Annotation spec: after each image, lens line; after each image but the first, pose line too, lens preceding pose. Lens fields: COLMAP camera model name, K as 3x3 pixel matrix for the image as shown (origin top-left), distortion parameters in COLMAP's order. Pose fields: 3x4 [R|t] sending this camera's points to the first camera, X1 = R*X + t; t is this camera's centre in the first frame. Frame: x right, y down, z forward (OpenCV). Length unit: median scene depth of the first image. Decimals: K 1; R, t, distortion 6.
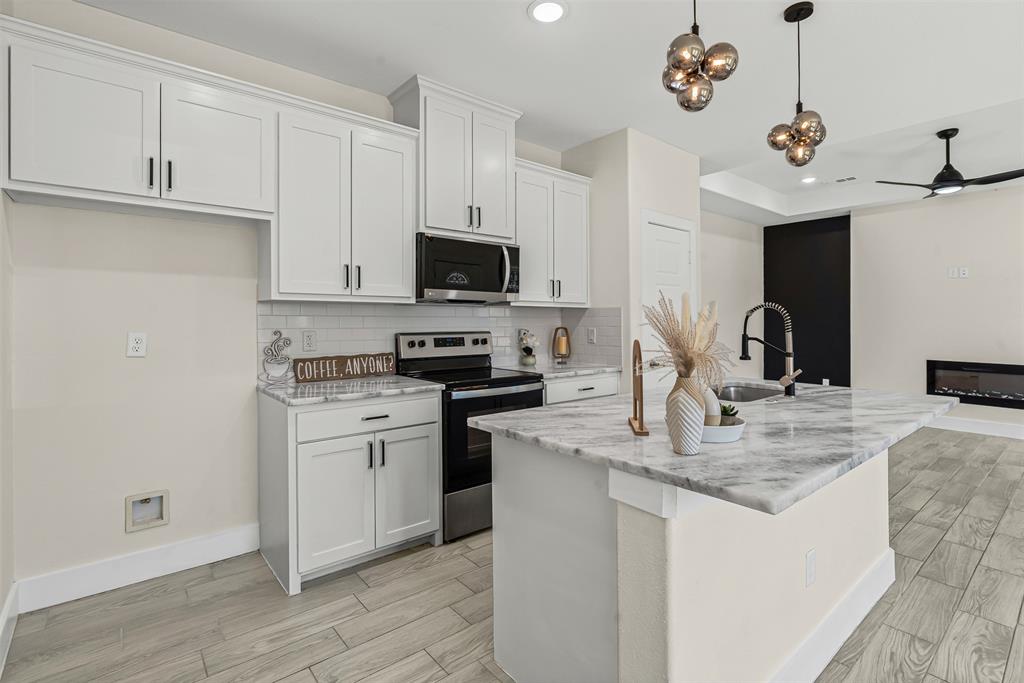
lens RADIAL K [[492.5, 0, 499.7], [0, 492.5, 316.5], [0, 0, 1]] dist [-0.002602, -0.000252]
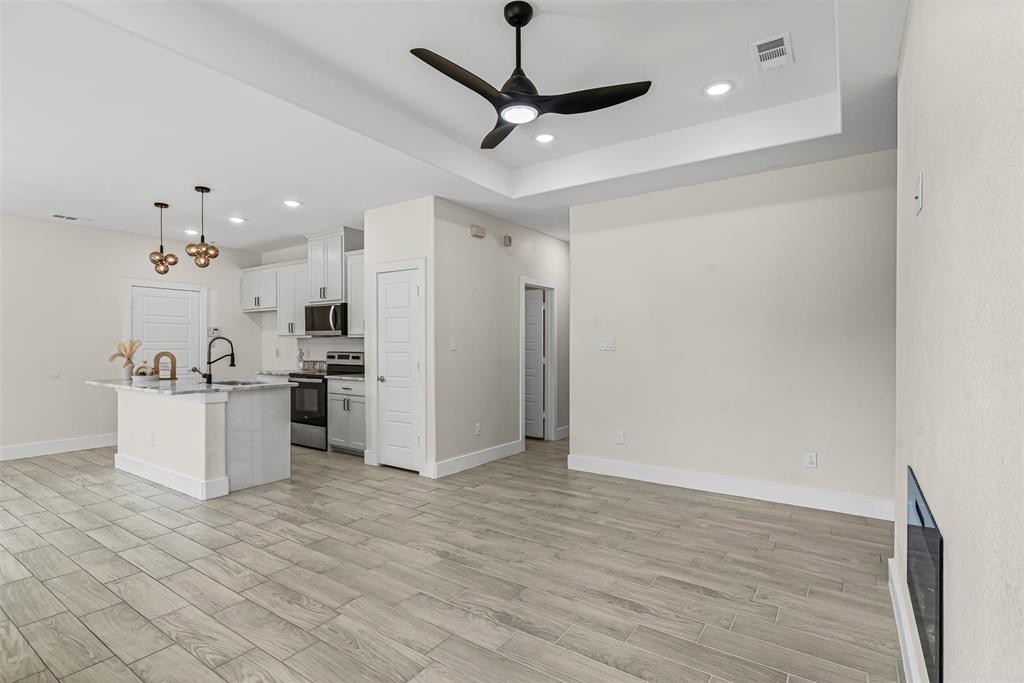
lens RADIAL K [[492.5, 0, 510.5], [0, 492.5, 345.1], [0, 0, 1]] dist [-0.002602, -0.000252]
pose [[0.275865, 0.000792, -0.961196, 2.115134], [0.005863, 0.999980, 0.002507, 0.005528], [0.961178, -0.006327, 0.275855, 1.212278]]
